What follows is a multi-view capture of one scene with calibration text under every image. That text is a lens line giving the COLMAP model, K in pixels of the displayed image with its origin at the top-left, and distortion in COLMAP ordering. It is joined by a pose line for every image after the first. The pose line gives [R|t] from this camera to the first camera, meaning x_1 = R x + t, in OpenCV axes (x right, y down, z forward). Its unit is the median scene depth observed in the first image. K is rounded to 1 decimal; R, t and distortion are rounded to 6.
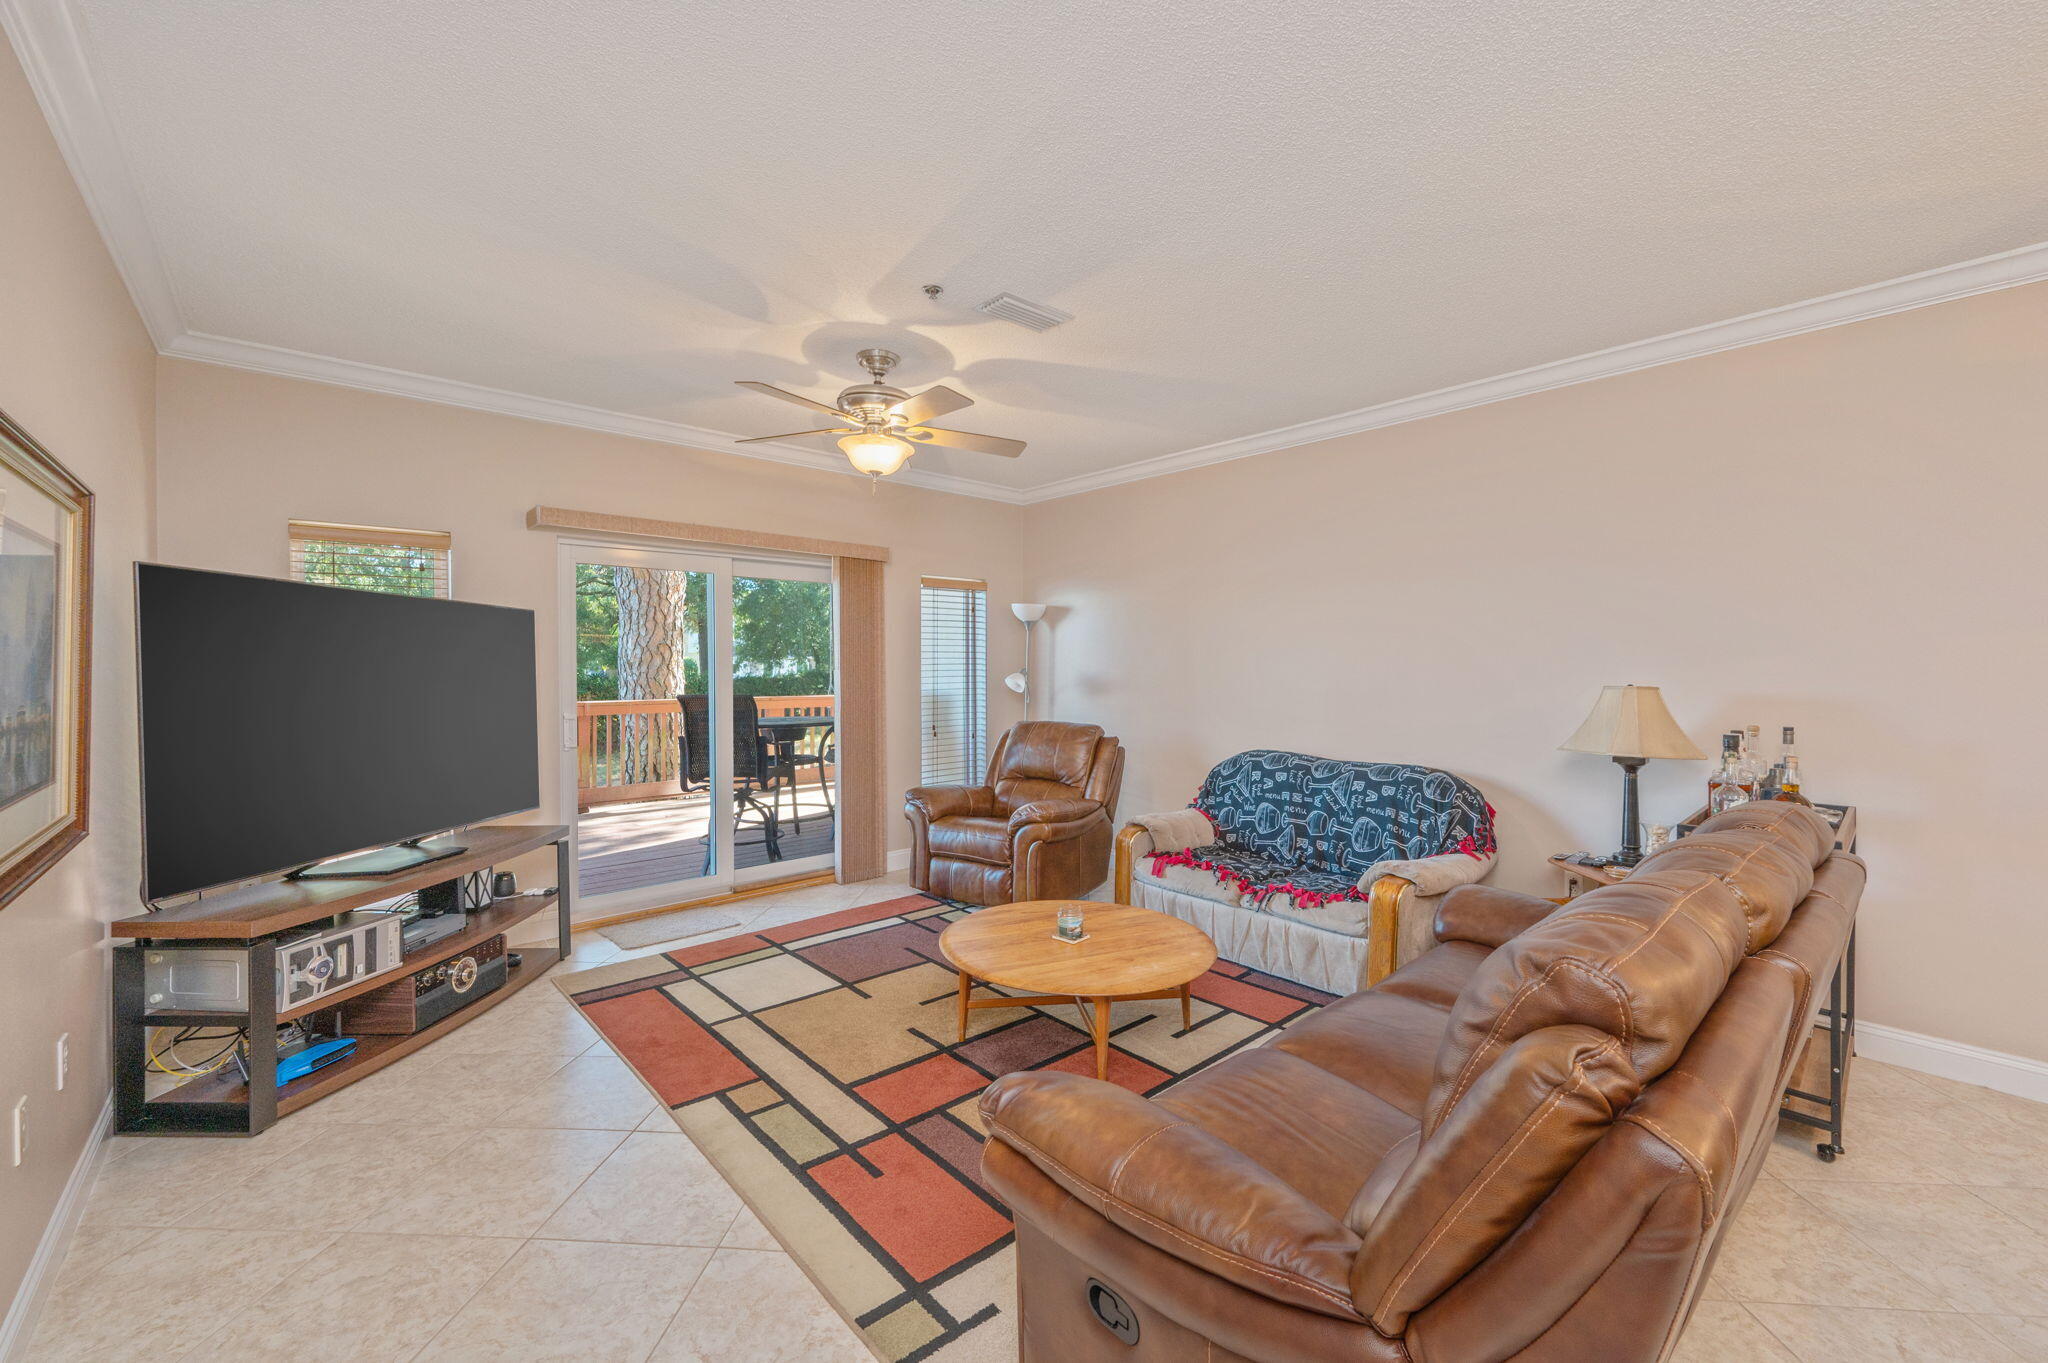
lens RADIAL K [[805.0, 0, 1050.1], [0, 805.0, 677.4], [0, 0, 1]] dist [0.001802, 0.000238]
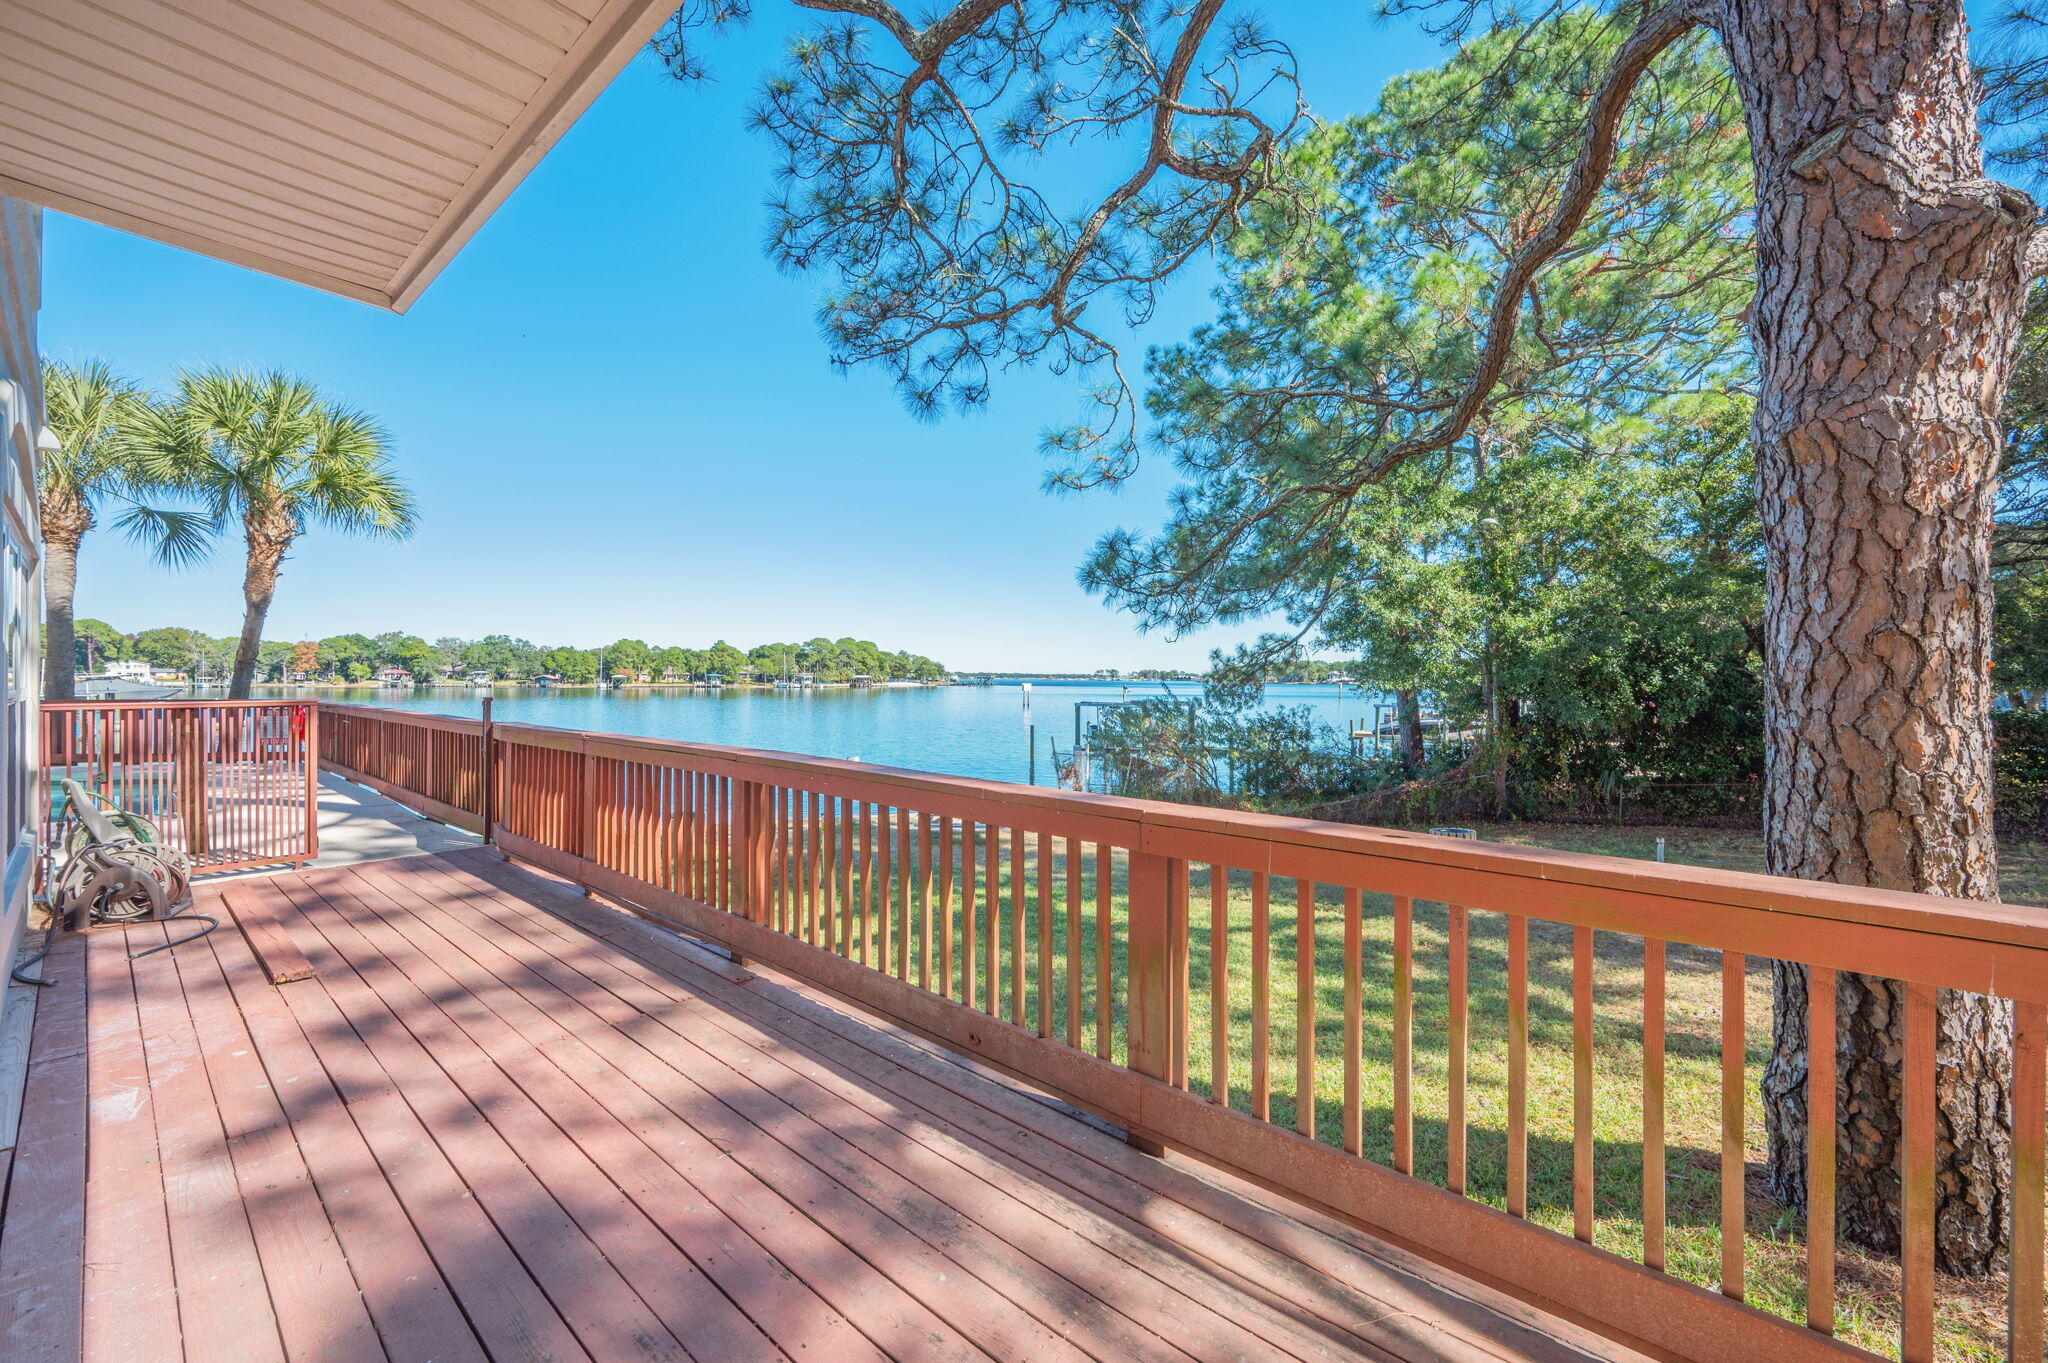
lens RADIAL K [[811.2, 0, 1029.1], [0, 811.2, 682.8], [0, 0, 1]] dist [-0.000412, 0.000101]
pose [[0.120962, 0.006725, -0.992634, -0.553410], [-0.019891, 0.999793, 0.004350, -0.041895], [0.992458, 0.019218, 0.121071, 1.886073]]
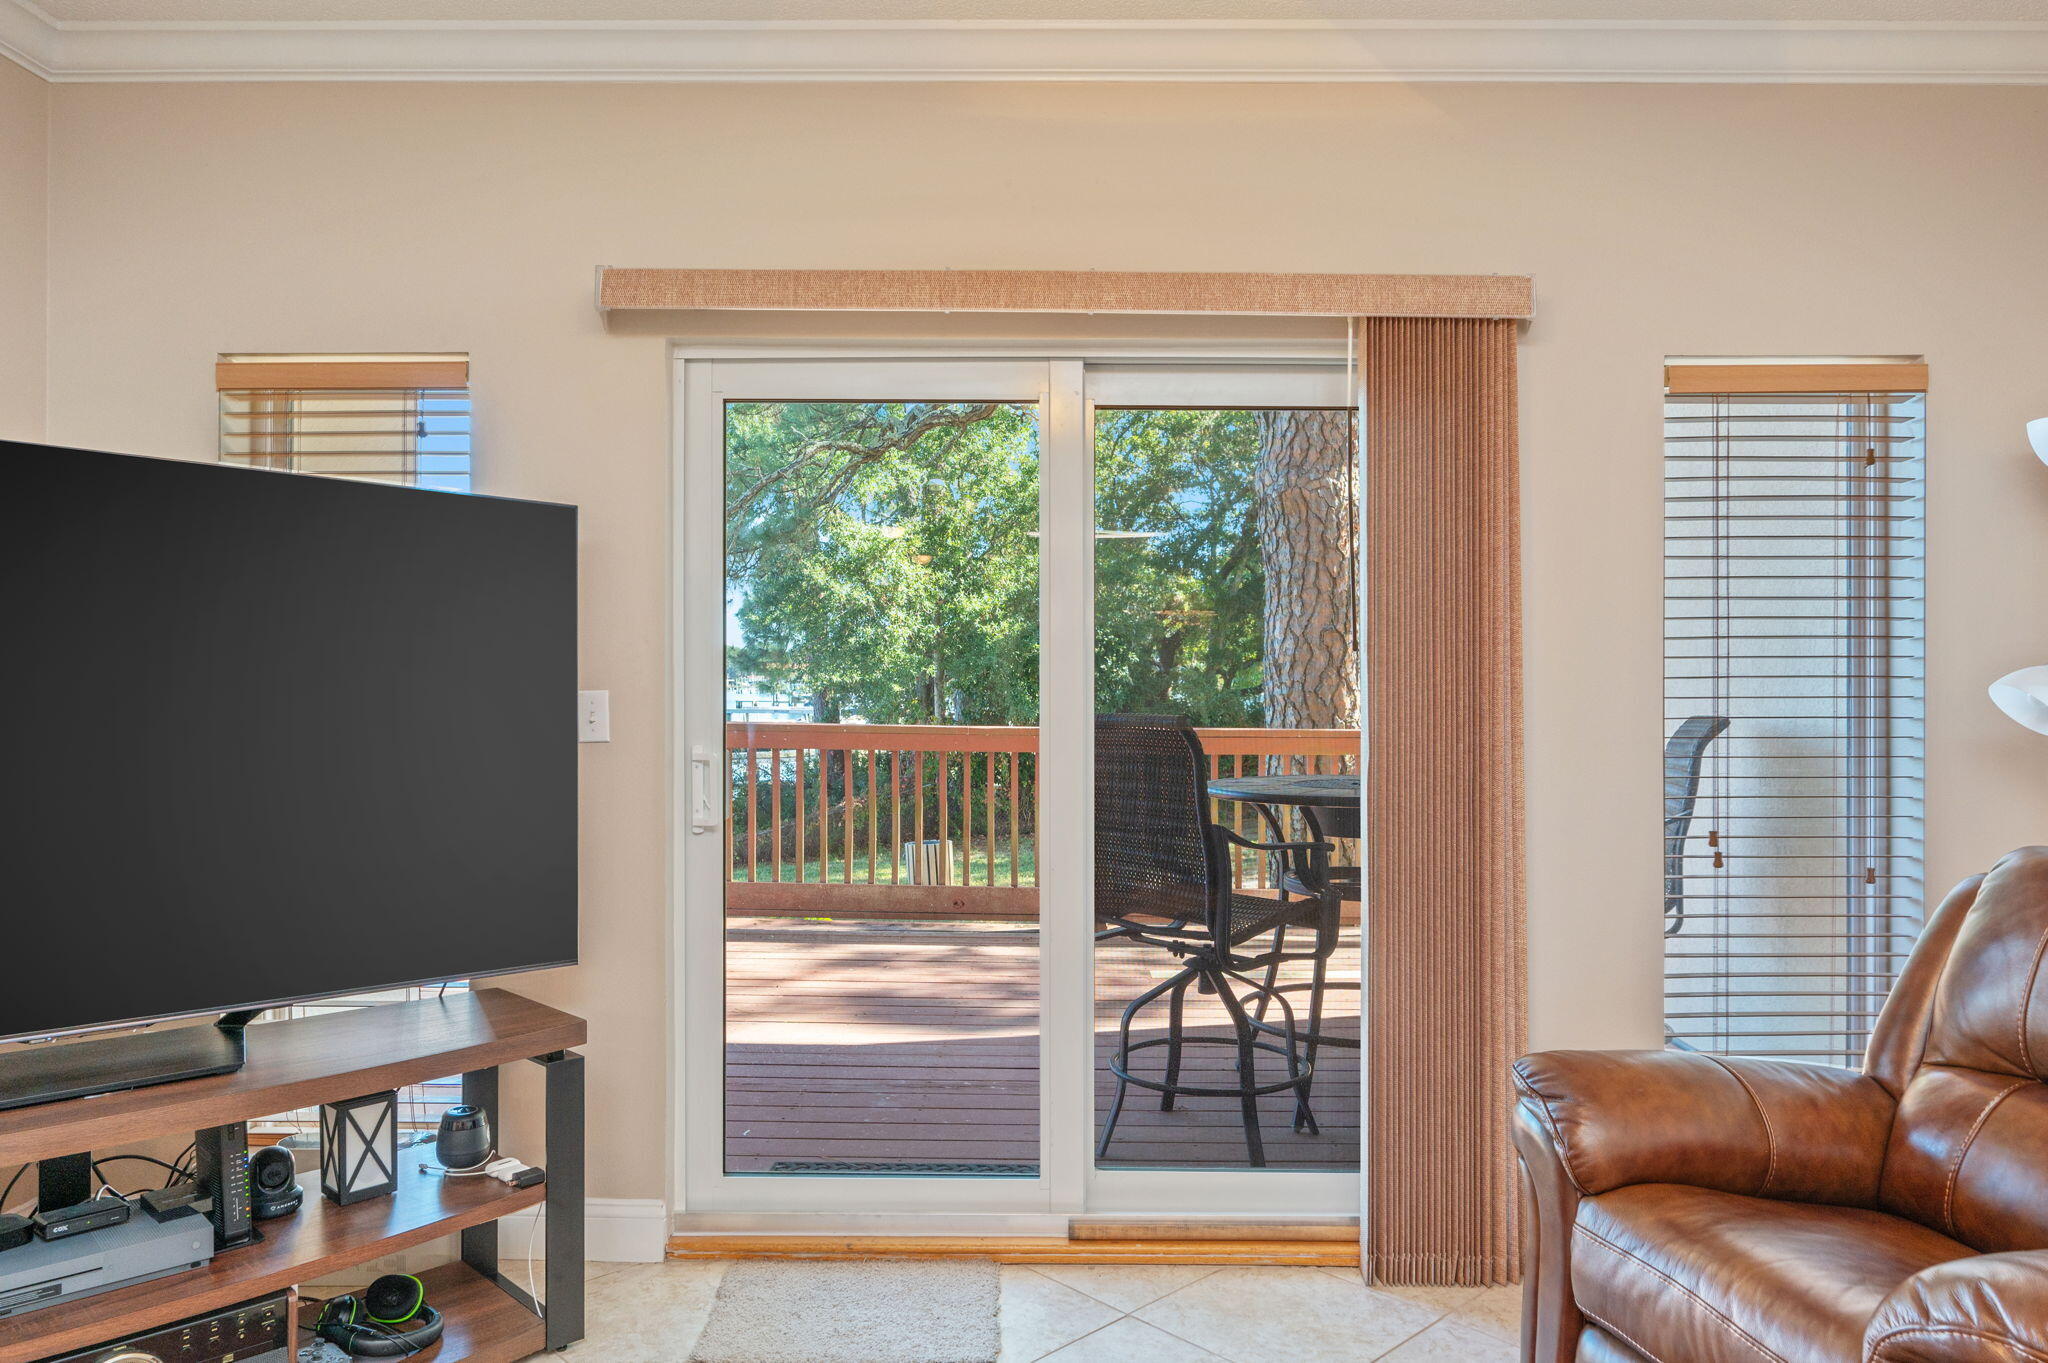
lens RADIAL K [[1338.5, 0, 1044.2], [0, 1338.5, 686.1], [0, 0, 1]] dist [0.004852, 0.002117]
pose [[0.721621, 0.005580, -0.692266, 0.044660], [-0.012540, 0.999909, -0.005011, 0.013304], [0.692175, 0.012297, 0.721625, 0.657536]]
